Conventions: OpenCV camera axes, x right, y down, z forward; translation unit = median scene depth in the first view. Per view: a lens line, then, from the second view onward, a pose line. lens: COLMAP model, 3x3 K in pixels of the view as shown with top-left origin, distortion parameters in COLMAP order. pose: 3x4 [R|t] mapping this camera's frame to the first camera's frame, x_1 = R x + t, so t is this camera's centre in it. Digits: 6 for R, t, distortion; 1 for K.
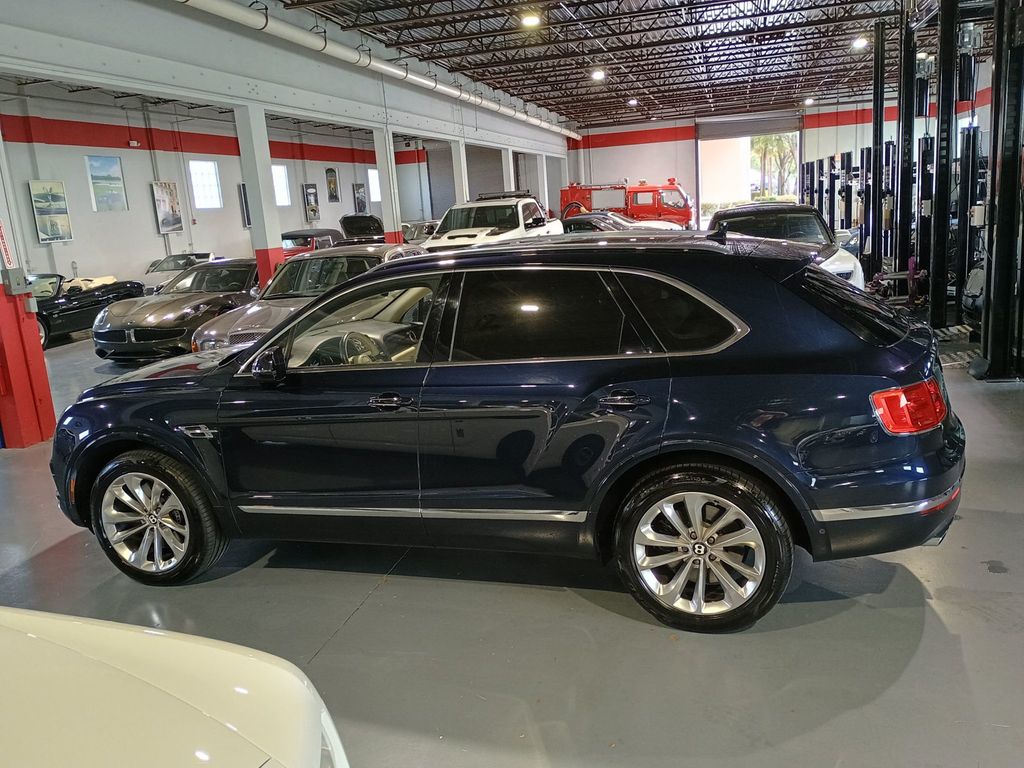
lens RADIAL K [[880.7, 0, 522.0], [0, 880.7, 384.2], [0, 0, 1]] dist [0.070056, -0.104291]
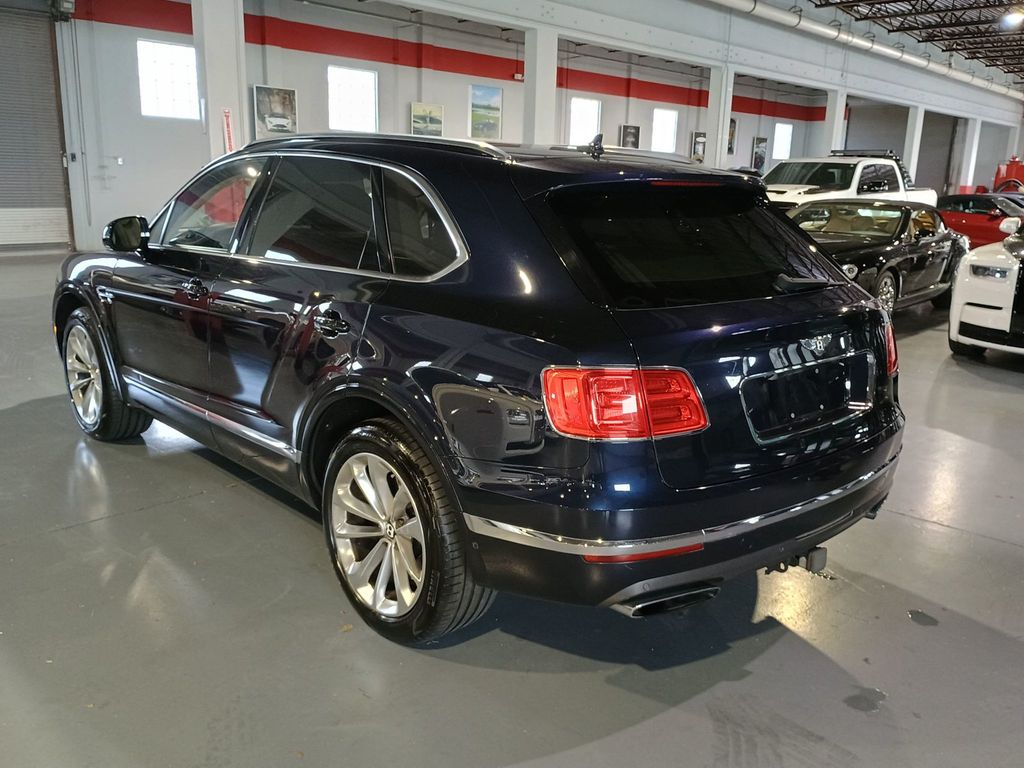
lens RADIAL K [[880.7, 0, 522.0], [0, 880.7, 384.2], [0, 0, 1]] dist [0.070056, -0.104291]
pose [[0.865294, 0.210141, -0.455091, 0.134951], [-0.191316, 0.977607, 0.087653, -0.006419], [0.463319, 0.011220, 0.886120, 0.077946]]
